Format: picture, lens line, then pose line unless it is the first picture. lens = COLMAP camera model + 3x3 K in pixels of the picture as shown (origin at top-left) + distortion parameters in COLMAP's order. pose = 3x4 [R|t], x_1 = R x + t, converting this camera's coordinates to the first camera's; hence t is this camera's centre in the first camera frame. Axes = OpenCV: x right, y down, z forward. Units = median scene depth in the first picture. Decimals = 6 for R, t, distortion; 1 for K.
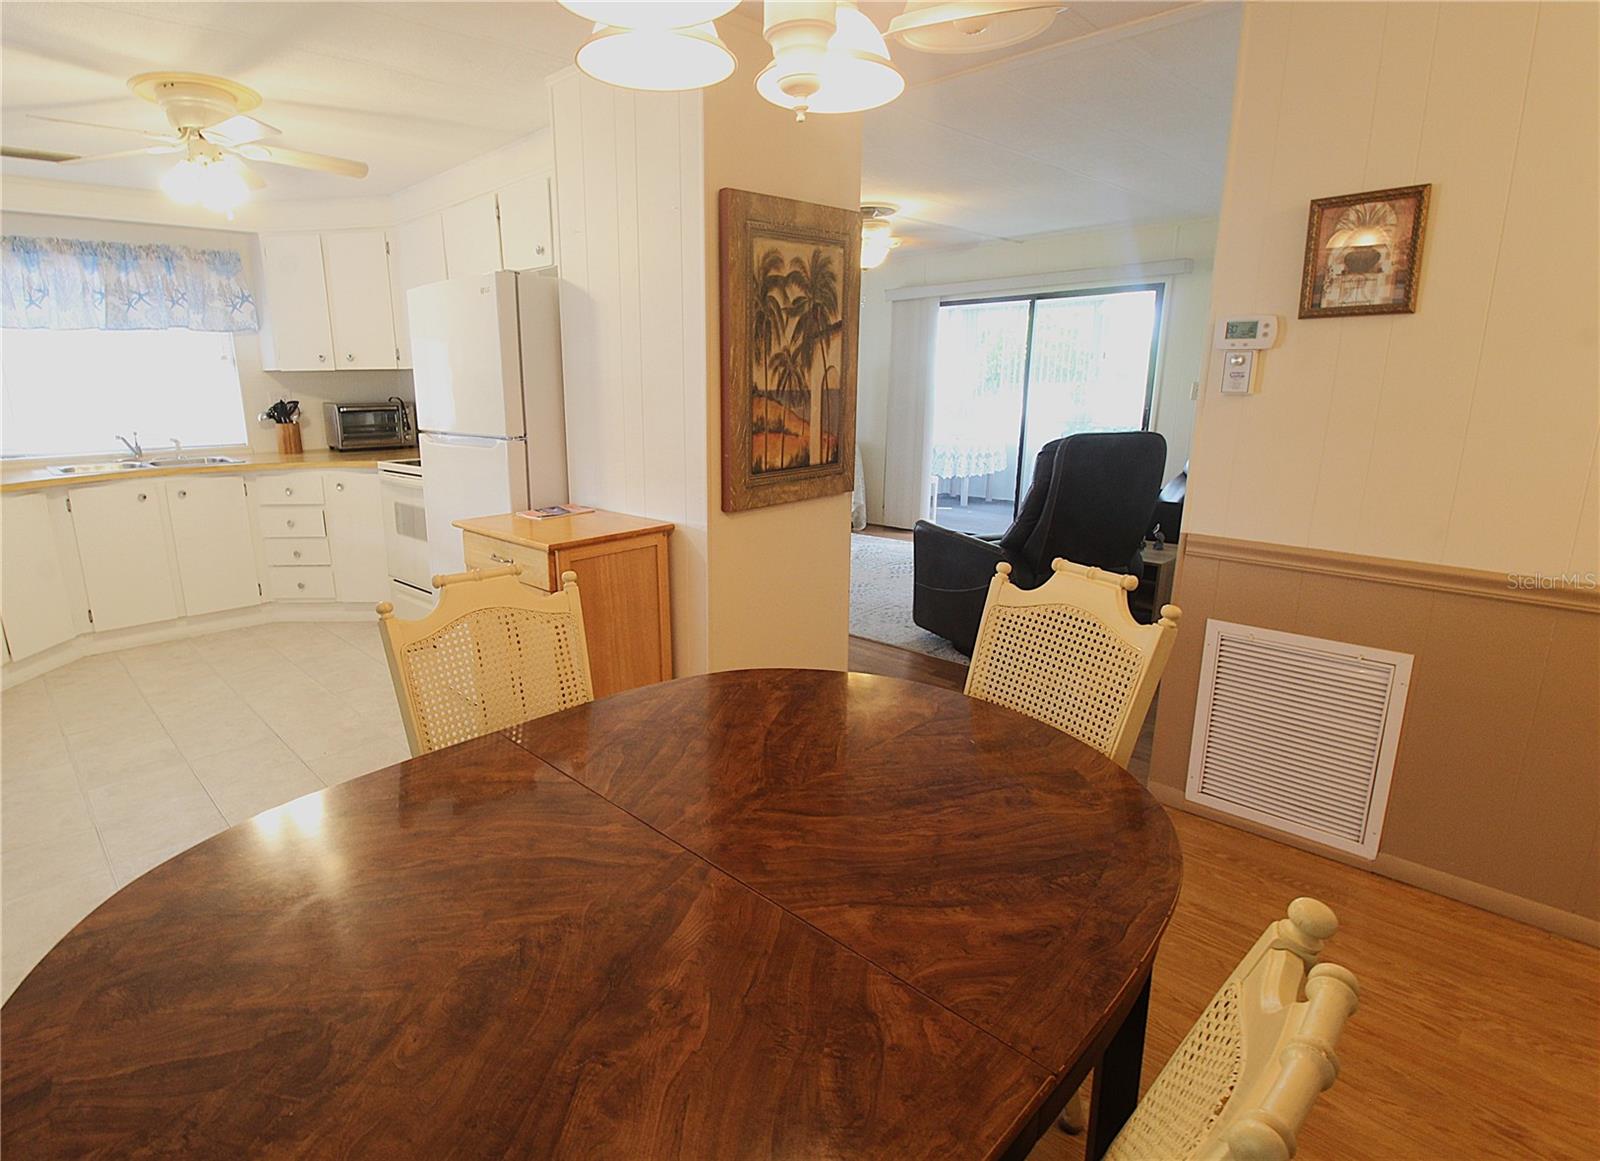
lens RADIAL K [[813.8, 0, 726.2], [0, 813.8, 579.1], [0, 0, 1]] dist [-0.018346, -0.000818]
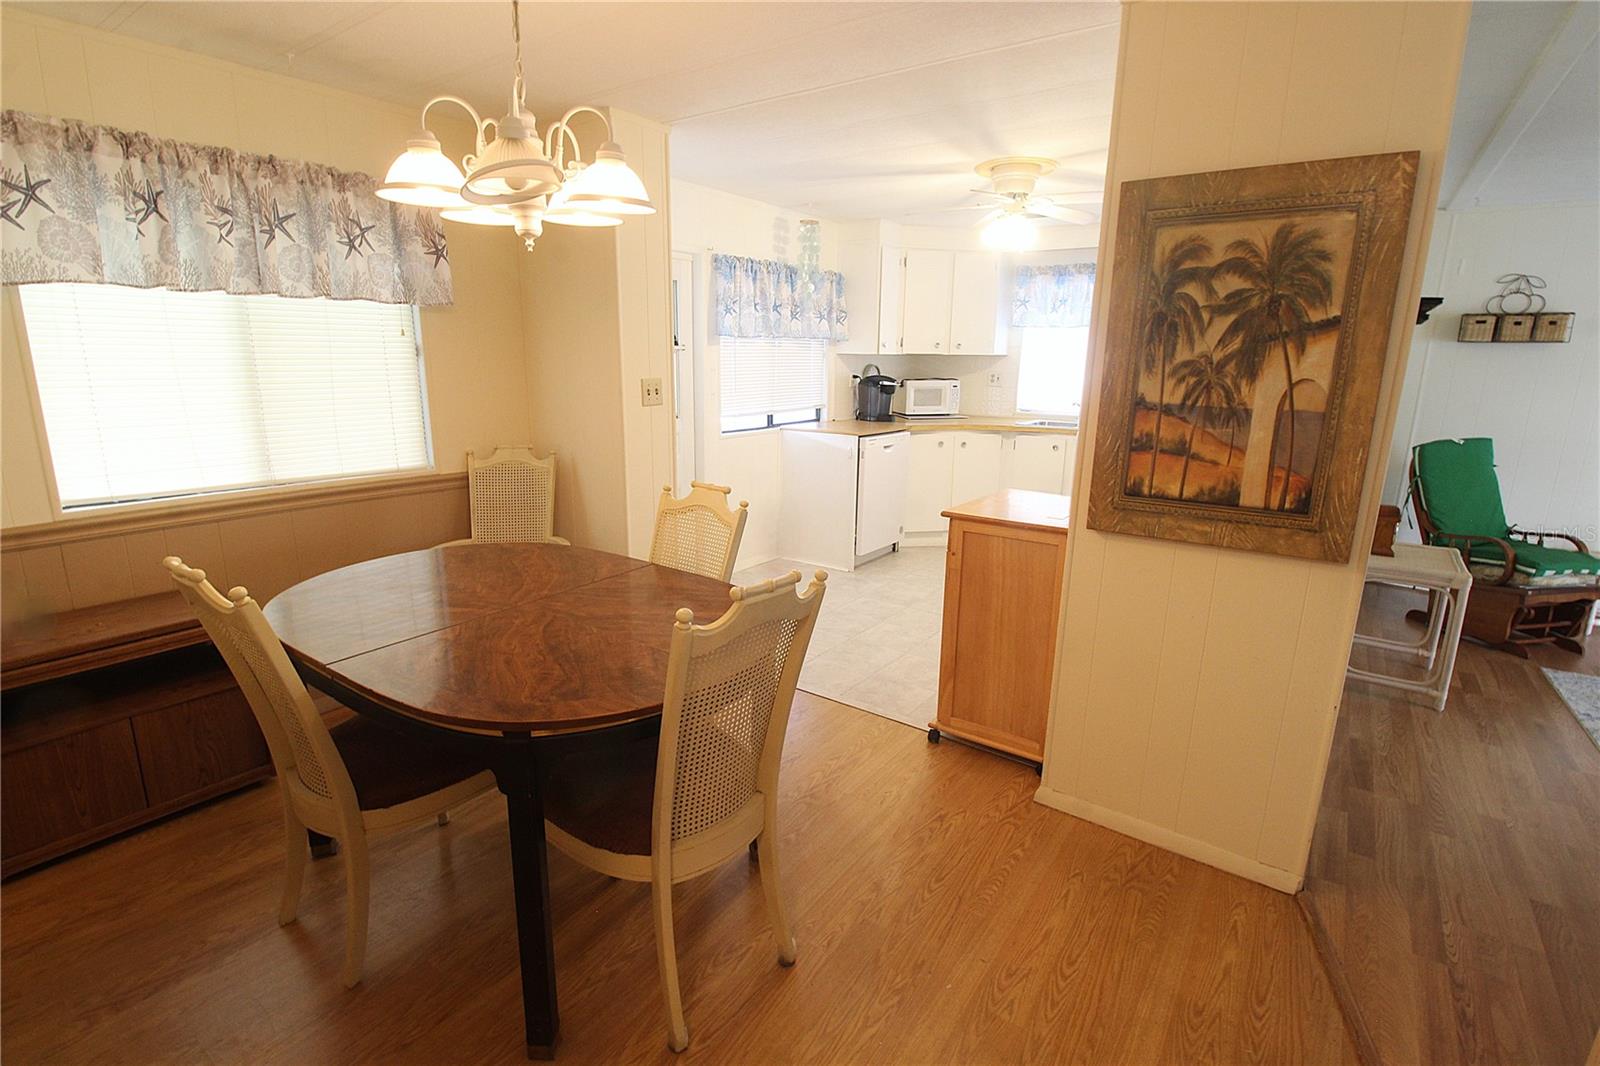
lens RADIAL K [[766.1, 0, 800.0], [0, 766.1, 533.0], [0, 0, 1]] dist [-0.028162, -0.000074]
pose [[0.186804, 0.238487, -0.953010, 0.735767], [-0.251736, 0.949317, 0.188218, -0.150789], [0.949596, 0.204747, 0.237372, 0.458146]]
